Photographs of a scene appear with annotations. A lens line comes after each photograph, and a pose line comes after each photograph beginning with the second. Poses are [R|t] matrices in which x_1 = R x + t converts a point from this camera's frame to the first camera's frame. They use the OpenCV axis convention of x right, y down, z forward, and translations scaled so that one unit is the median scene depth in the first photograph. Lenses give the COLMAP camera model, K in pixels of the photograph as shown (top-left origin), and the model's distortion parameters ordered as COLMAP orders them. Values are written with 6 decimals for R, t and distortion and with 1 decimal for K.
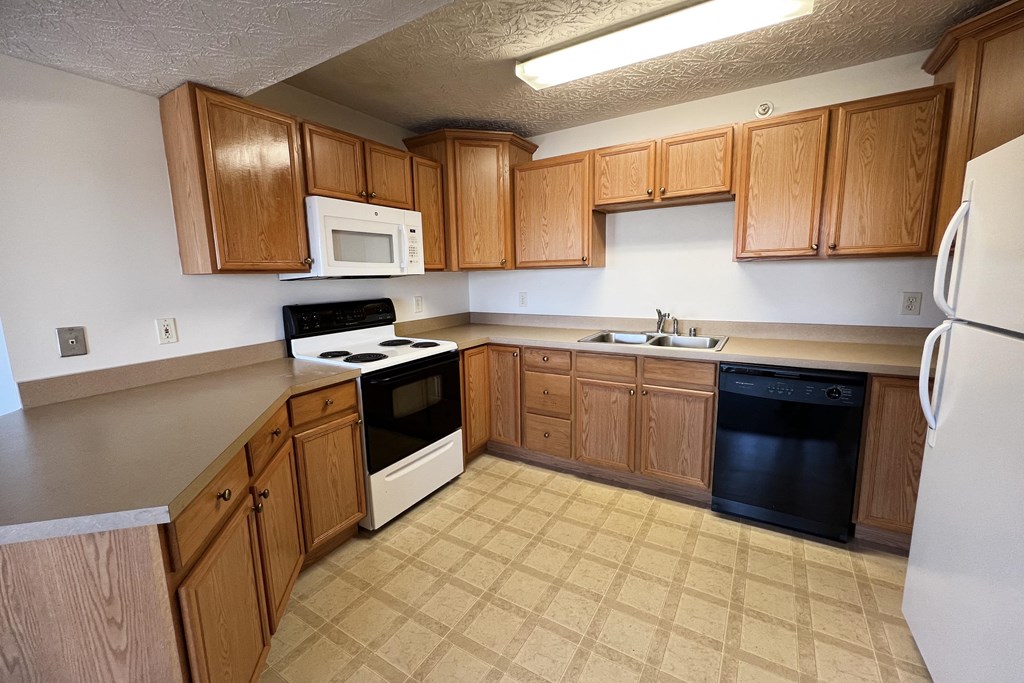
lens RADIAL K [[418.7, 0, 517.9], [0, 418.7, 336.2], [0, 0, 1]] dist [-0.001557, -0.000051]
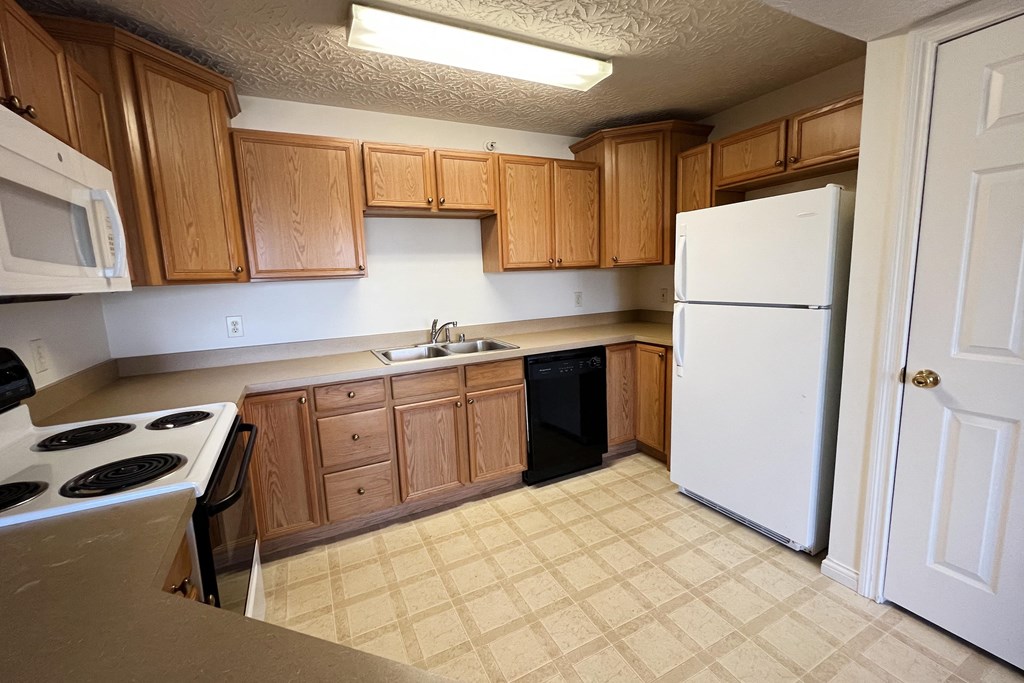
lens RADIAL K [[419.9, 0, 506.3], [0, 419.9, 336.5], [0, 0, 1]] dist [0.001834, 0.000199]
pose [[0.534523, -0.119696, 0.836635, -0.574734], [0.152493, 0.987332, 0.043828, -0.058881], [-0.831283, 0.104154, 0.546004, 0.445932]]
